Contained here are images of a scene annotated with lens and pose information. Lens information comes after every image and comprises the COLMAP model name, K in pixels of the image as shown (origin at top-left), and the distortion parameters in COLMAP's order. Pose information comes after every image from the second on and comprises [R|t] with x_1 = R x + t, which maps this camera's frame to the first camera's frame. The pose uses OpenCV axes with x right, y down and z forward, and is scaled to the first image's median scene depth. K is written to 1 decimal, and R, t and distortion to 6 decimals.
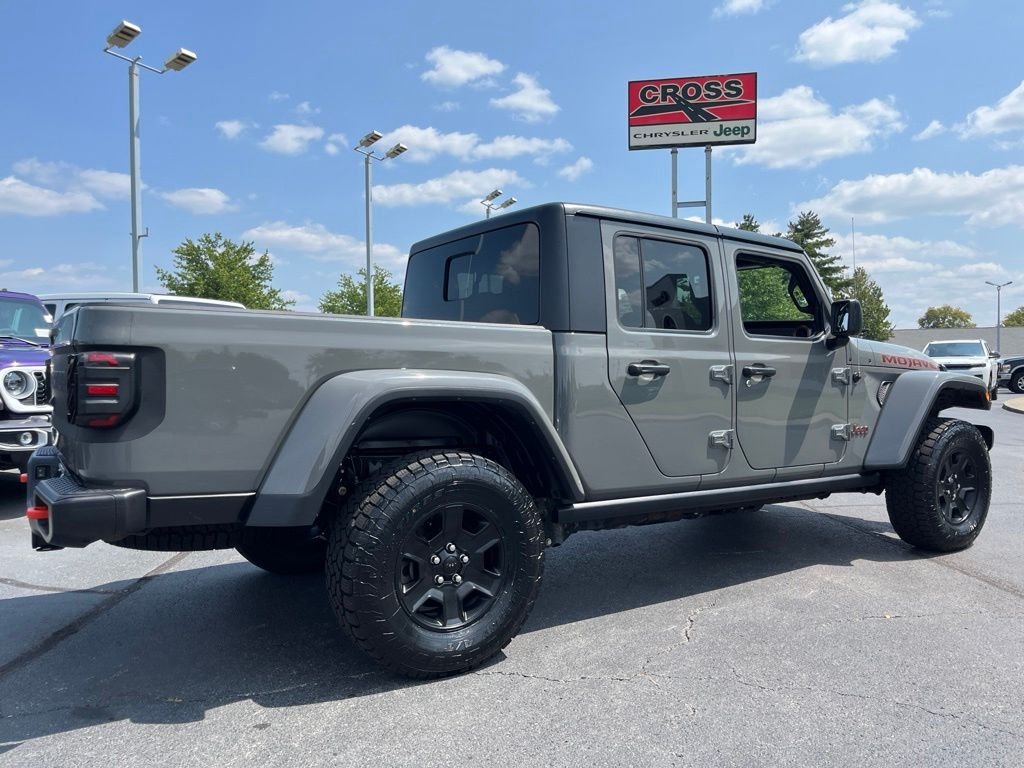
lens RADIAL K [[780.4, 0, 517.9], [0, 780.4, 386.3], [0, 0, 1]] dist [0.058753, -0.081548]
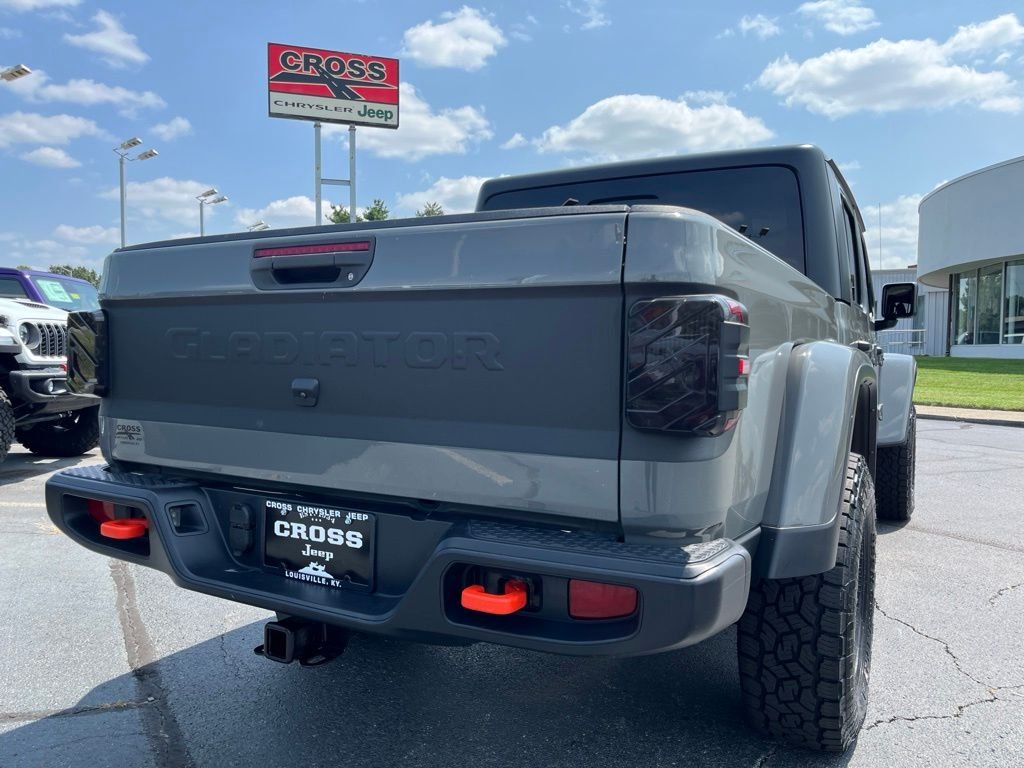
lens RADIAL K [[780.4, 0, 506.6], [0, 780.4, 384.4], [0, 0, 1]] dist [0.058753, -0.081548]
pose [[0.888308, -0.006107, 0.459208, -0.040970], [-0.003516, 0.999792, 0.020098, 0.000227], [-0.459235, -0.019468, 0.888101, 0.025938]]
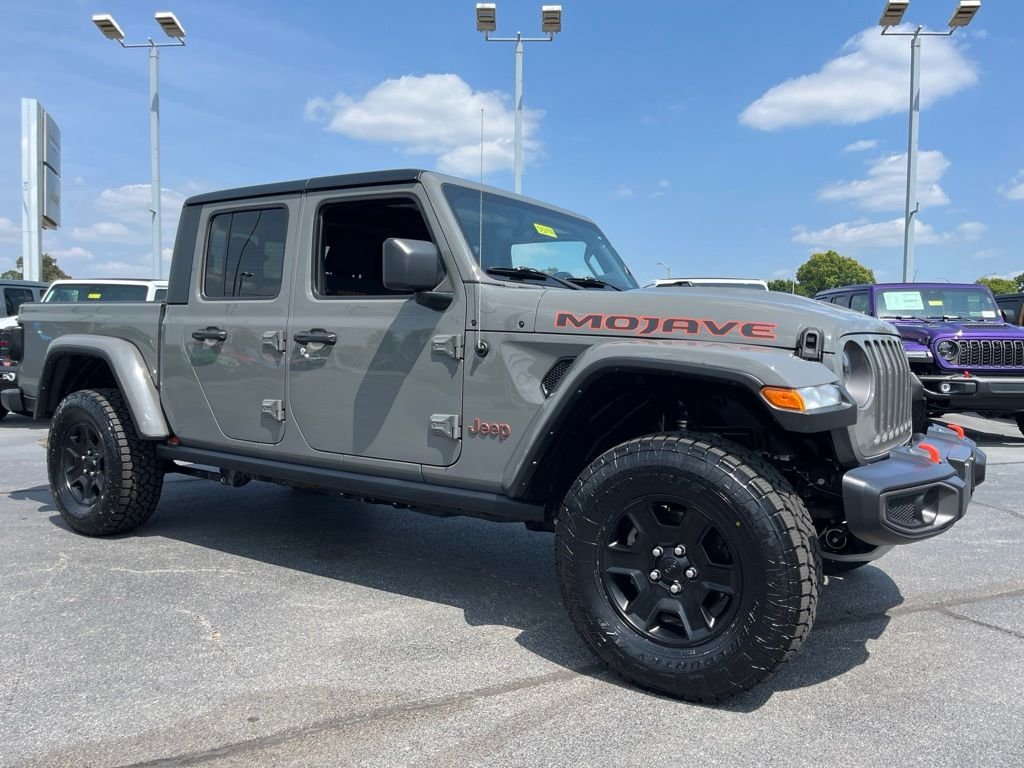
lens RADIAL K [[780.4, 0, 514.8], [0, 780.4, 381.0], [0, 0, 1]] dist [0.058753, -0.081548]
pose [[0.369593, 0.046377, -0.928035, 0.090778], [-0.033043, 0.998778, 0.036752, -0.000822], [0.928606, 0.017081, 0.370674, 0.066828]]
